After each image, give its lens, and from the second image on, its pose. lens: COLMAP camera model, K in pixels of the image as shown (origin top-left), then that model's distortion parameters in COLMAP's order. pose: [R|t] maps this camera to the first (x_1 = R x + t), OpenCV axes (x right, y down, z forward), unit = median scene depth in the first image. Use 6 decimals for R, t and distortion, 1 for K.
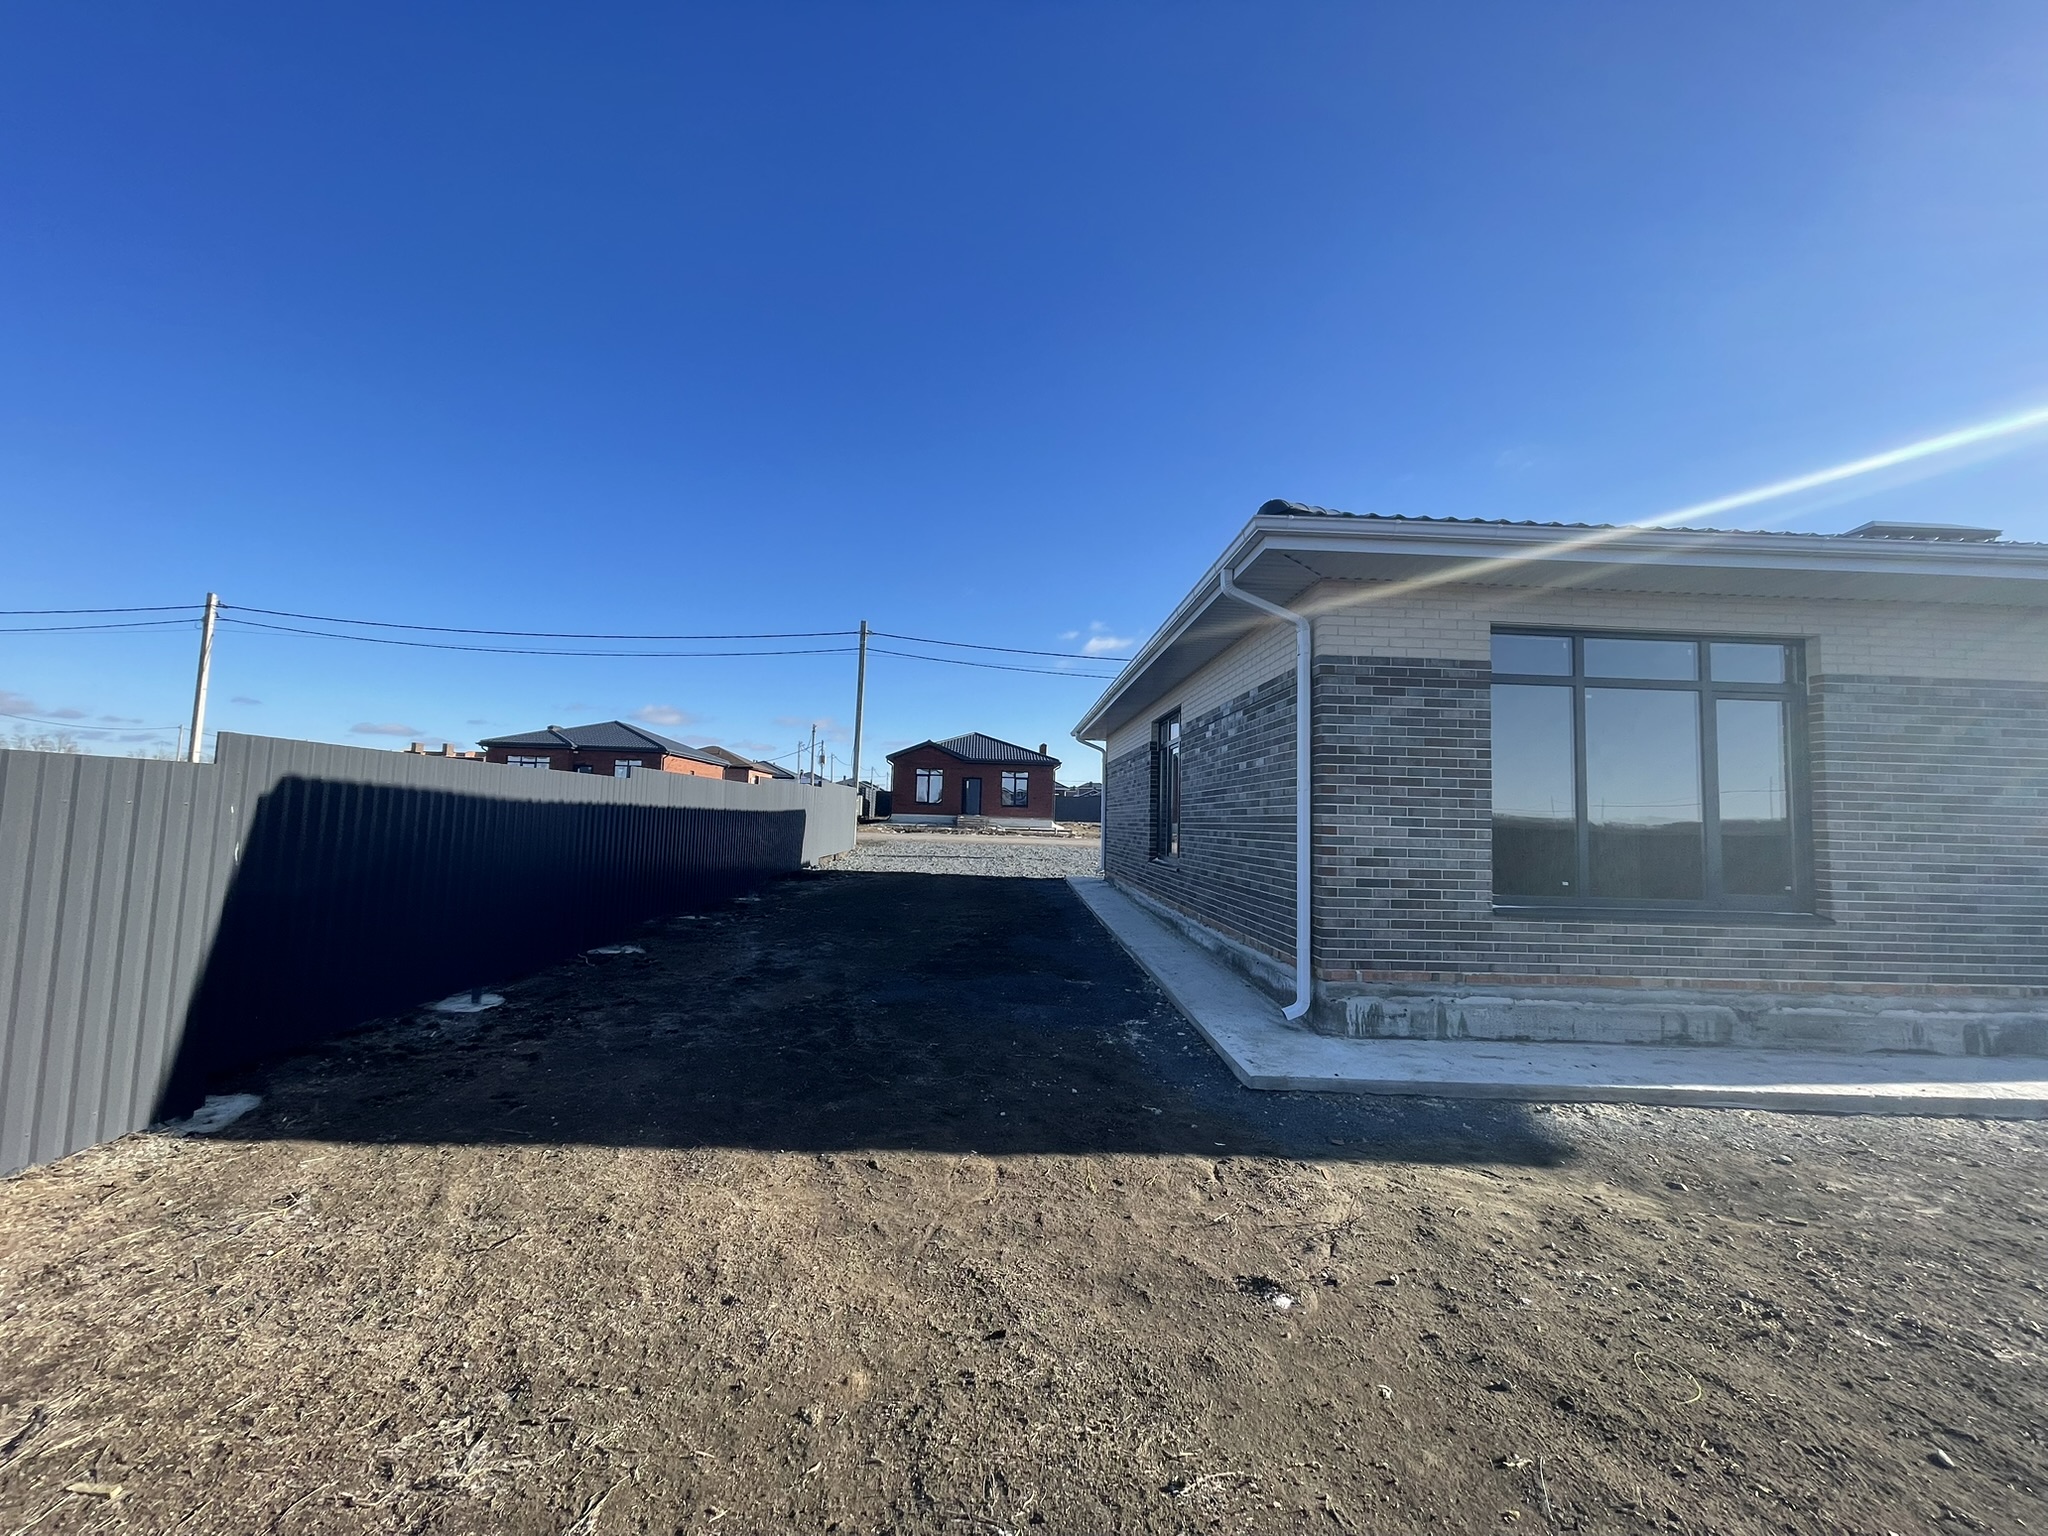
lens RADIAL K [[830.3, 0, 1024.6], [0, 830.3, 780.9], [0, 0, 1]] dist [-0.000485, -0.000244]
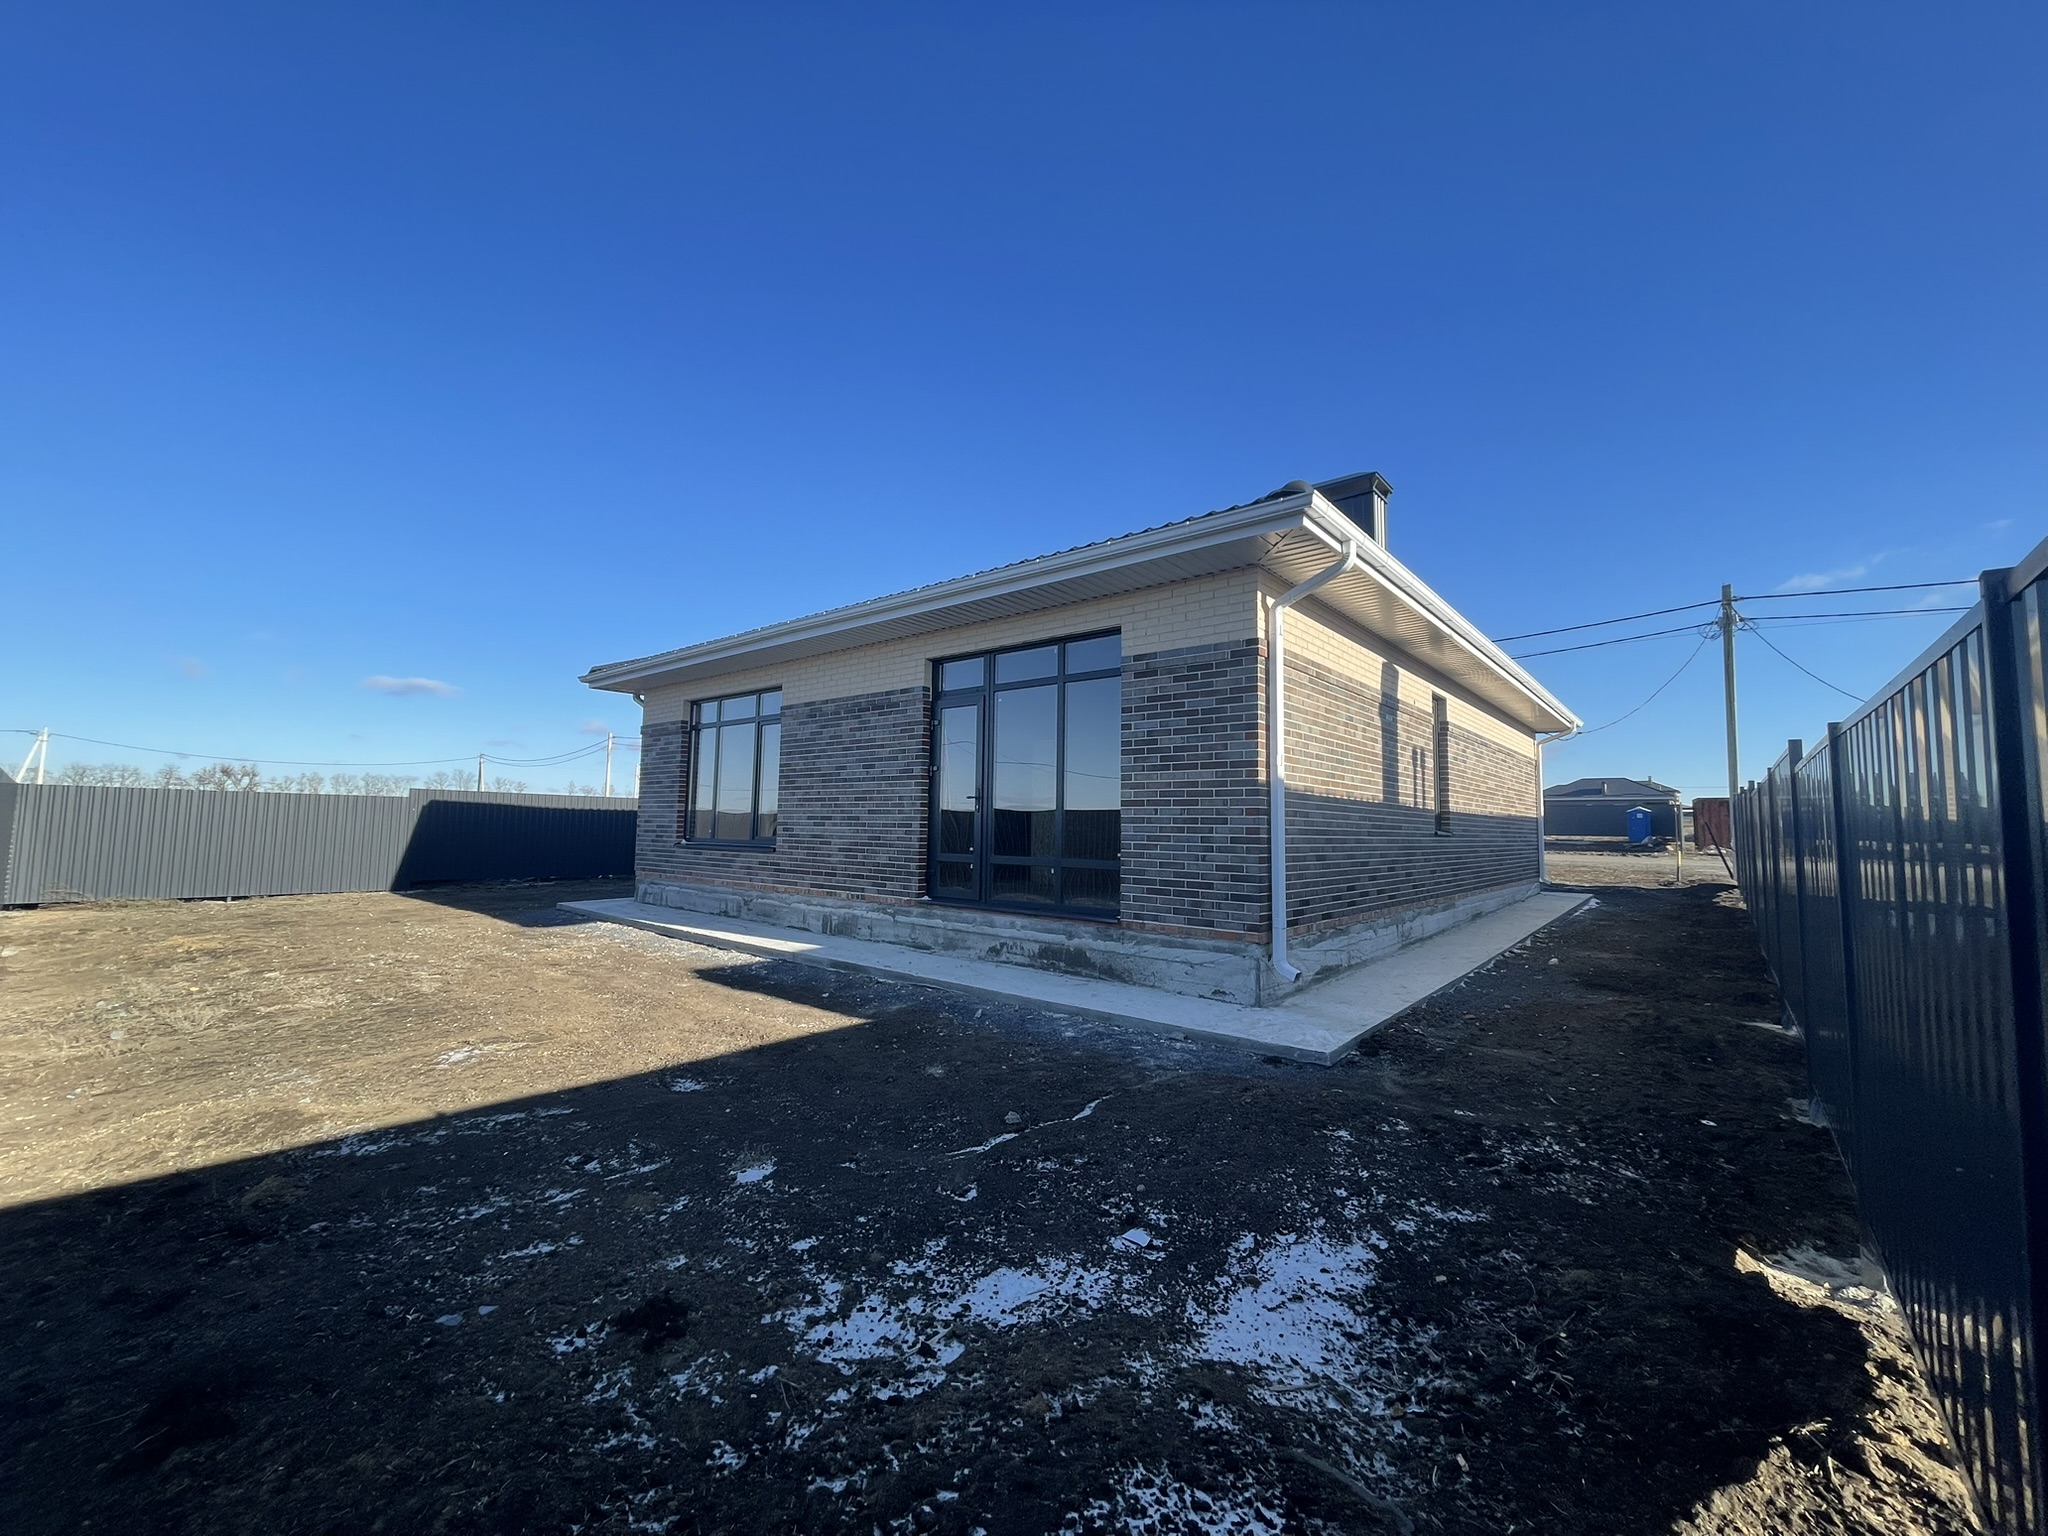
lens RADIAL K [[835.6, 0, 1013.9], [0, 835.6, 767.8], [0, 0, 1]] dist [-0.010272, -0.000983]
pose [[0.736466, -0.066210, -0.673227, 2.531957], [0.059941, 0.997671, -0.032546, 0.085314], [0.673814, -0.016385, 0.738719, 0.056037]]
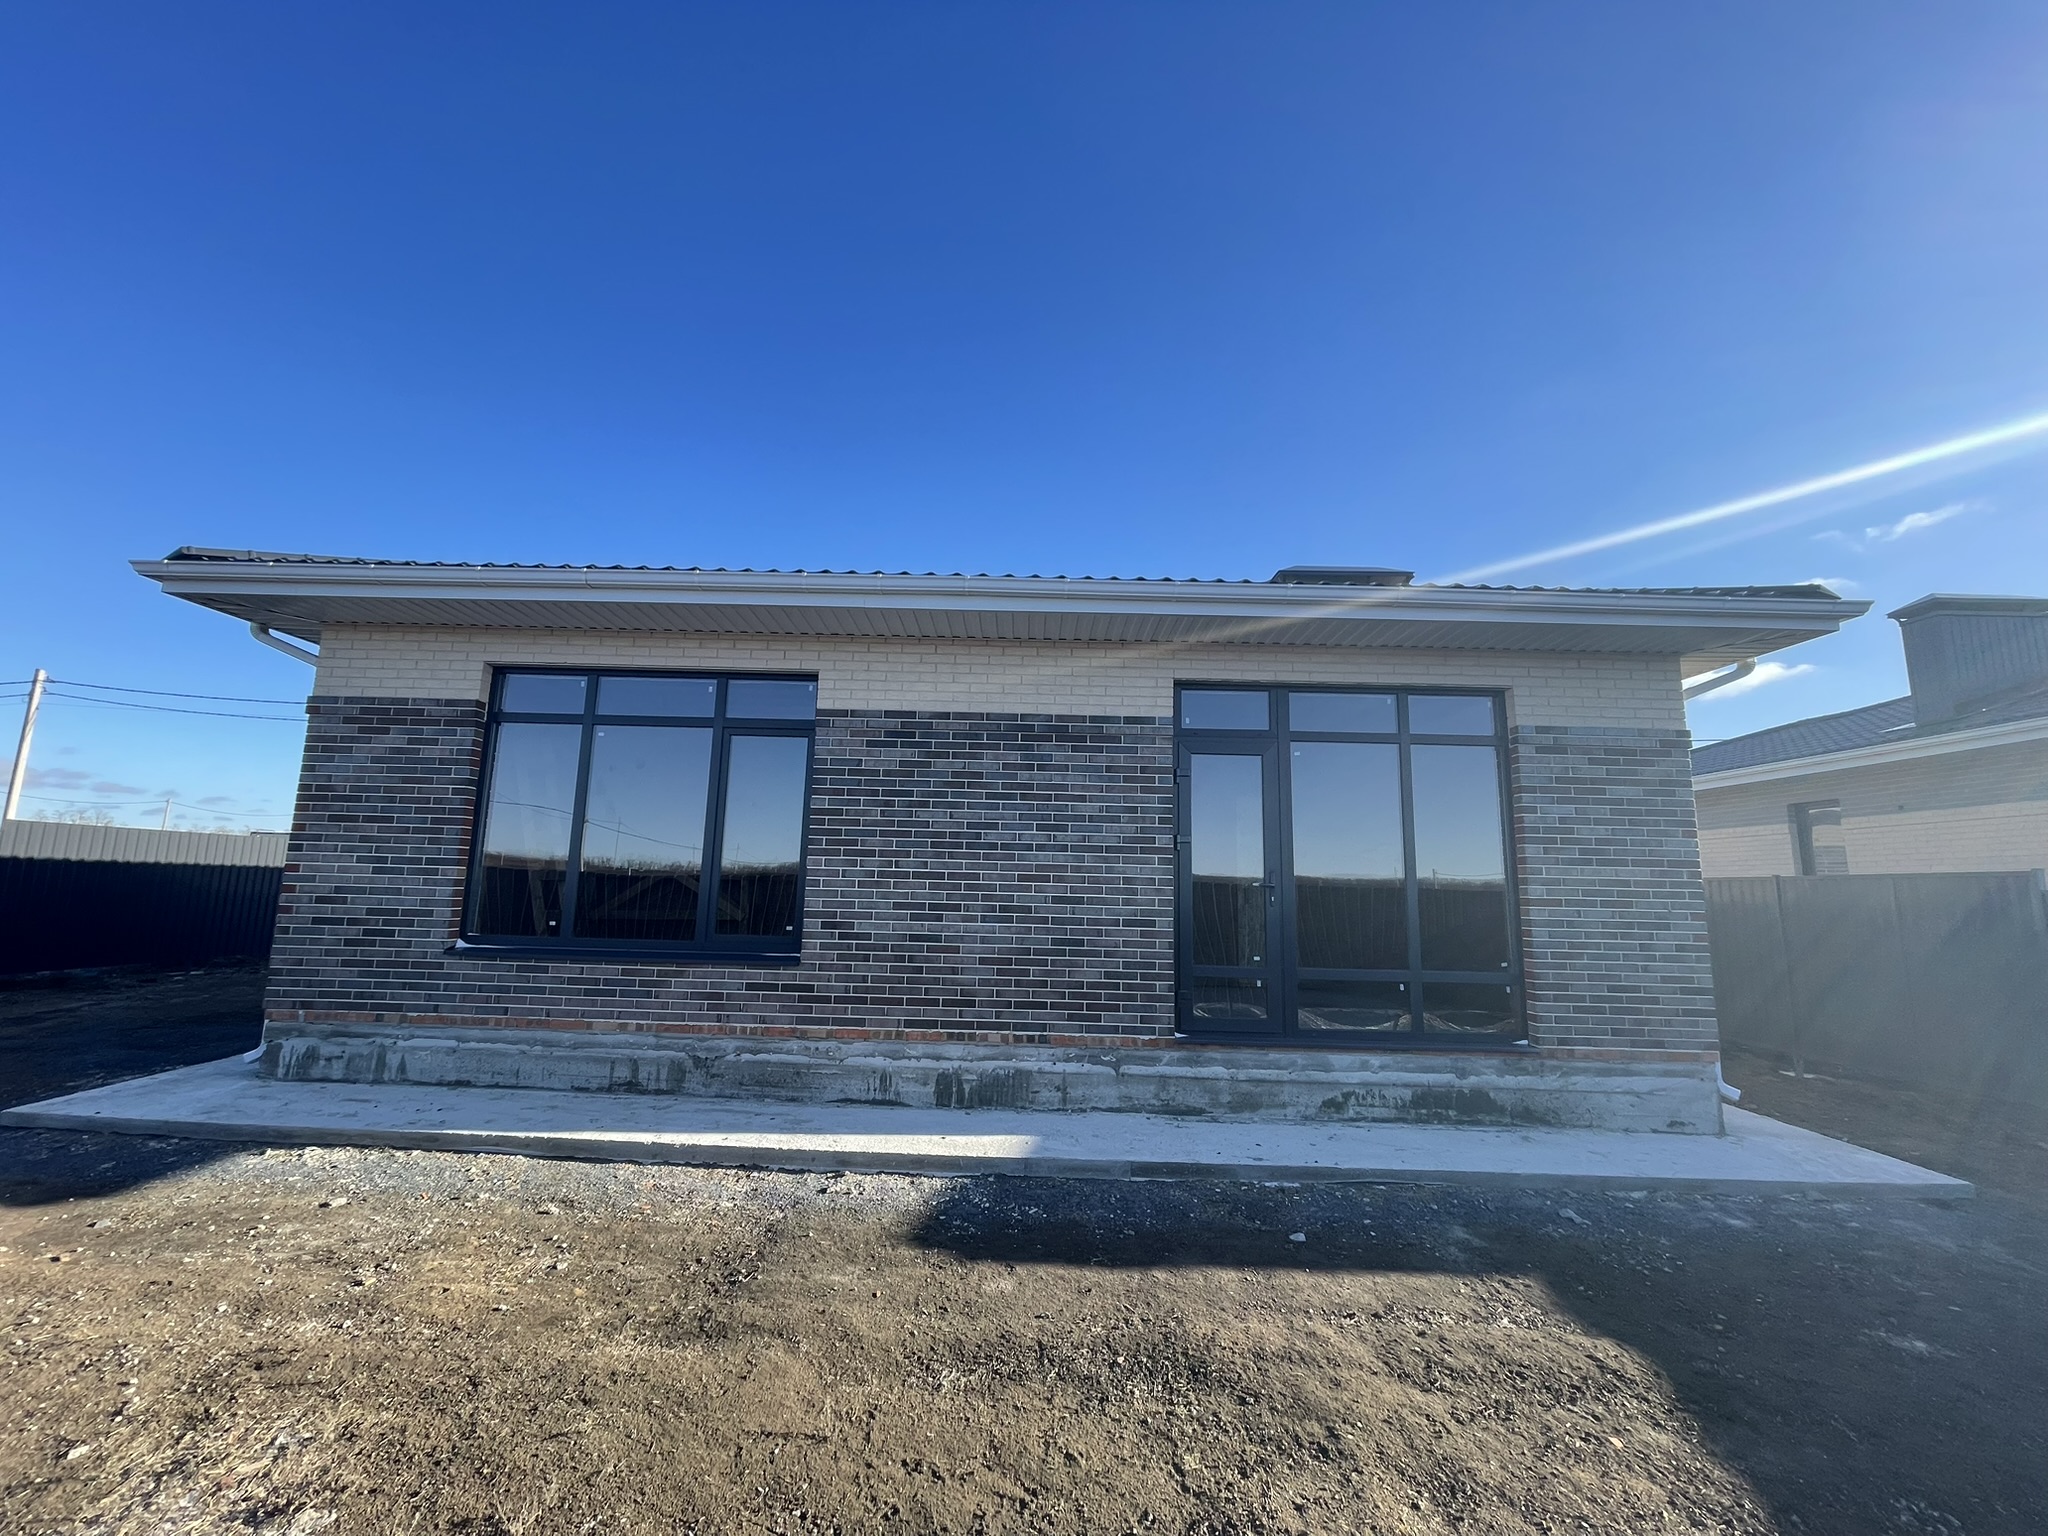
lens RADIAL K [[835.6, 0, 1013.9], [0, 835.6, 767.8], [0, 0, 1]] dist [-0.010272, -0.000983]
pose [[0.999226, -0.009062, -0.038268, 1.266674], [0.005293, 0.995225, -0.097463, 0.041013], [0.038968, 0.097185, 0.994503, 0.024787]]
